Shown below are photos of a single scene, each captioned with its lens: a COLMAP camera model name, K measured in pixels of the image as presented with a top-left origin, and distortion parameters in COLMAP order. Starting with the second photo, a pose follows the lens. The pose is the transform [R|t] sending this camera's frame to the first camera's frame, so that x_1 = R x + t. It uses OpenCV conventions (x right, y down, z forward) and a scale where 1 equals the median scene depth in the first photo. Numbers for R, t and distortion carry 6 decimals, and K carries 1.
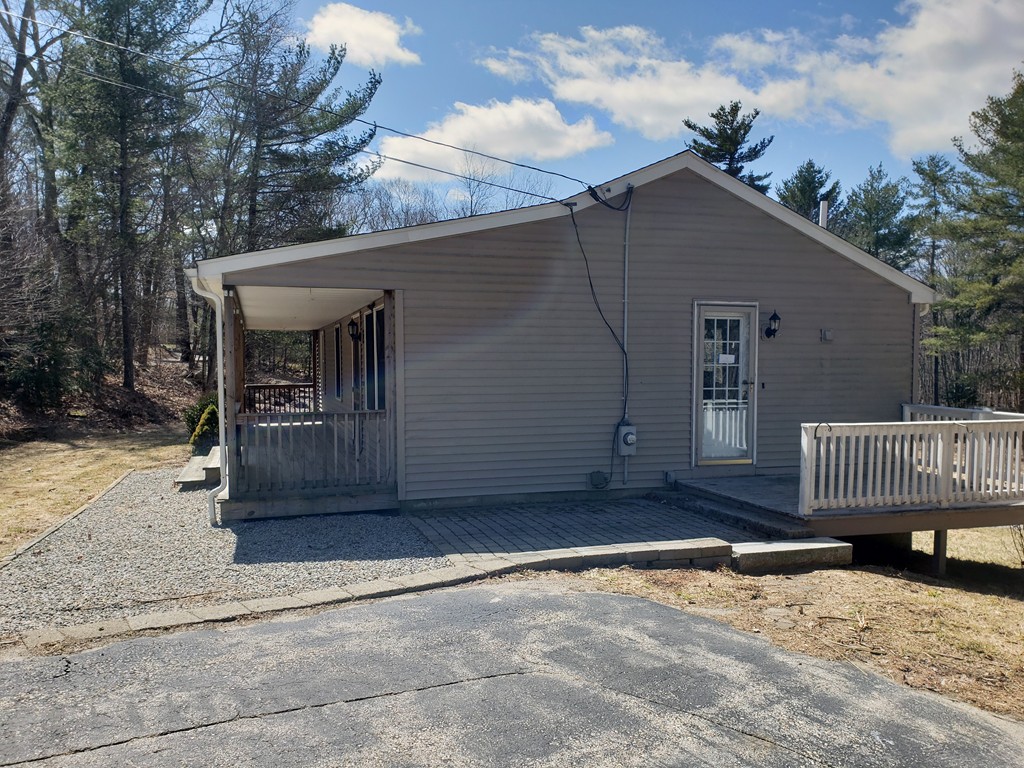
lens RADIAL K [[814.2, 0, 513.6], [0, 814.2, 408.7], [0, 0, 1]] dist [0.004382, 0.000168]
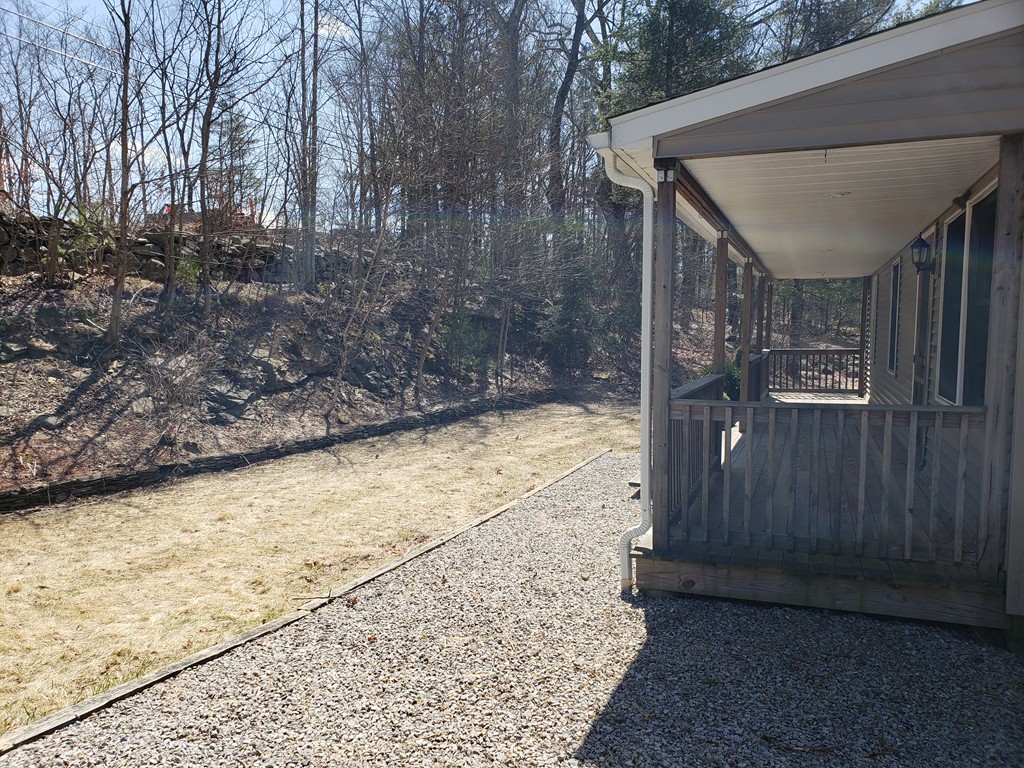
lens RADIAL K [[810.9, 0, 515.9], [0, 810.9, 398.3], [0, 0, 1]] dist [0.035126, 0.002077]
pose [[0.792307, 0.057278, -0.607427, -0.083287], [-0.038785, 0.998298, 0.043546, -0.012865], [0.608888, -0.010943, 0.793181, 0.457724]]
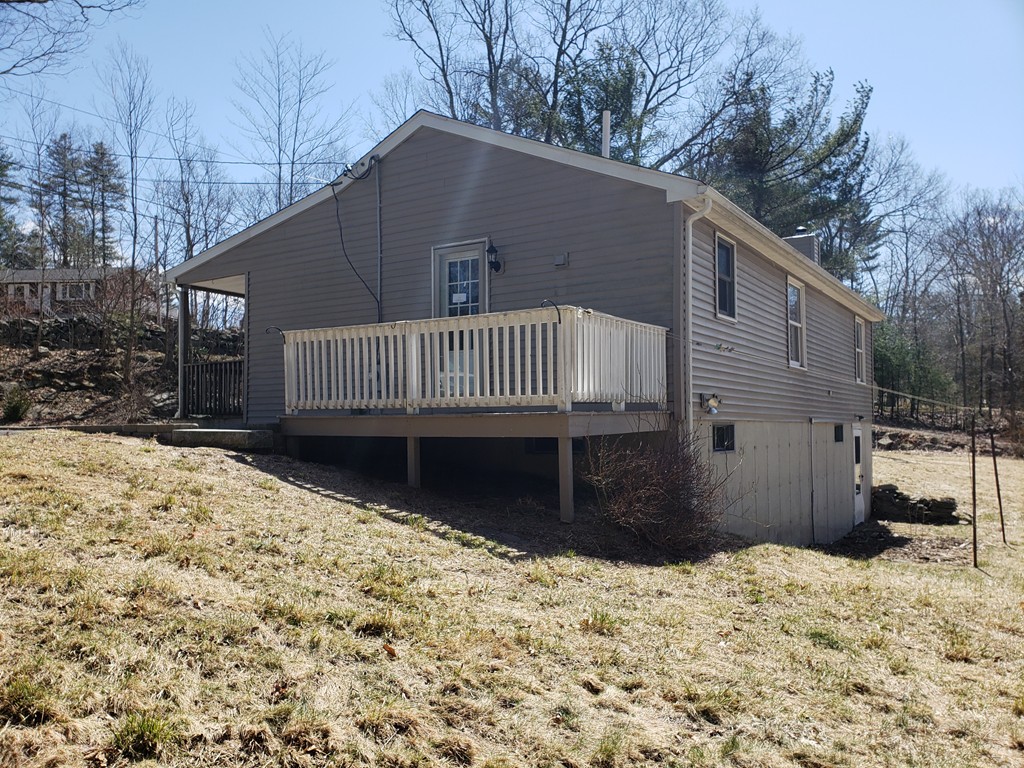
lens RADIAL K [[810.9, 0, 515.9], [0, 810.9, 398.3], [0, 0, 1]] dist [0.035126, 0.002077]
pose [[0.645382, -0.028274, -0.763336, 1.127253], [-0.042859, 0.996400, -0.073143, 0.141454], [0.762657, 0.079922, 0.641847, 0.434638]]
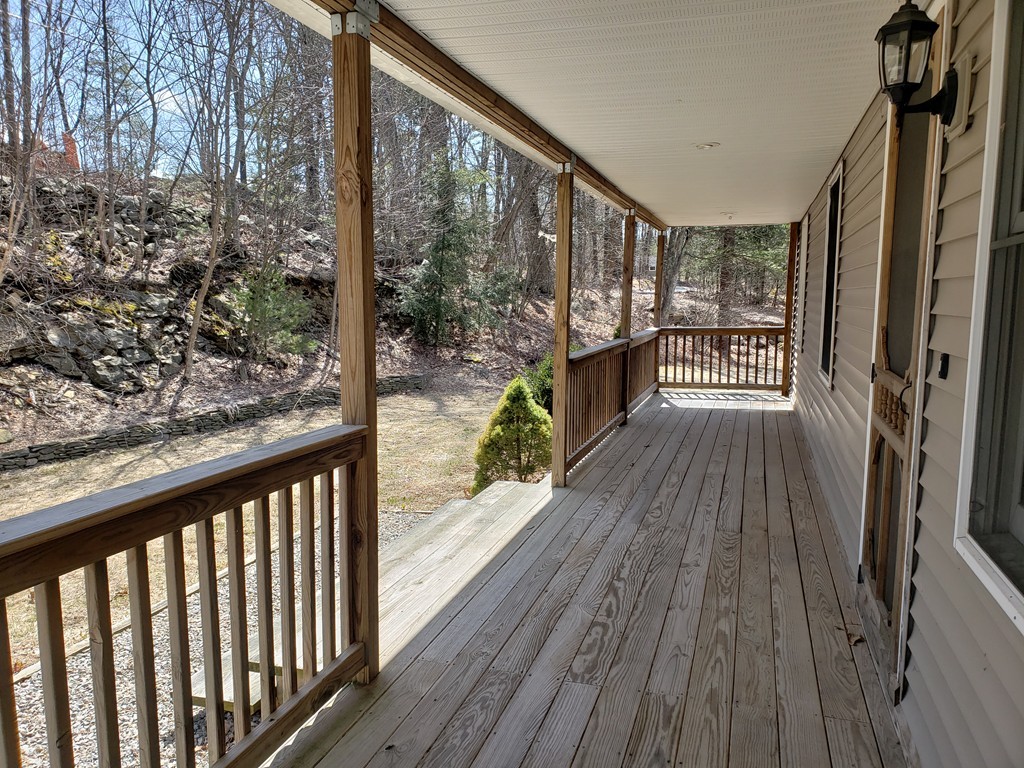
lens RADIAL K [[810.9, 0, 515.9], [0, 810.9, 398.3], [0, 0, 1]] dist [0.035126, 0.002077]
pose [[0.828641, 0.078080, -0.554309, -0.203468], [-0.039616, 0.995921, 0.081063, -0.045127], [0.558377, -0.045212, 0.828354, 0.997380]]
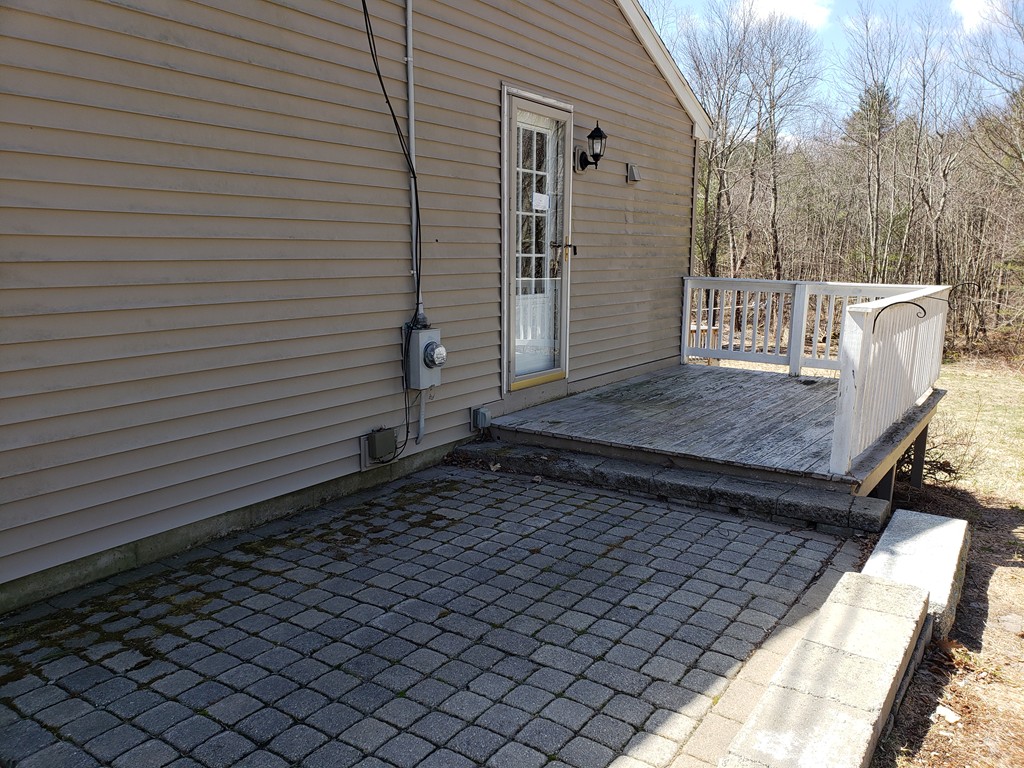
lens RADIAL K [[779.7, 0, 511.5], [0, 779.7, 399.8], [0, 0, 1]] dist [0.028903, -0.003602]
pose [[0.792020, -0.115760, 0.599420, -0.106421], [0.040901, 0.989714, 0.137091, 0.000802], [-0.609124, -0.084062, 0.788608, 0.590031]]
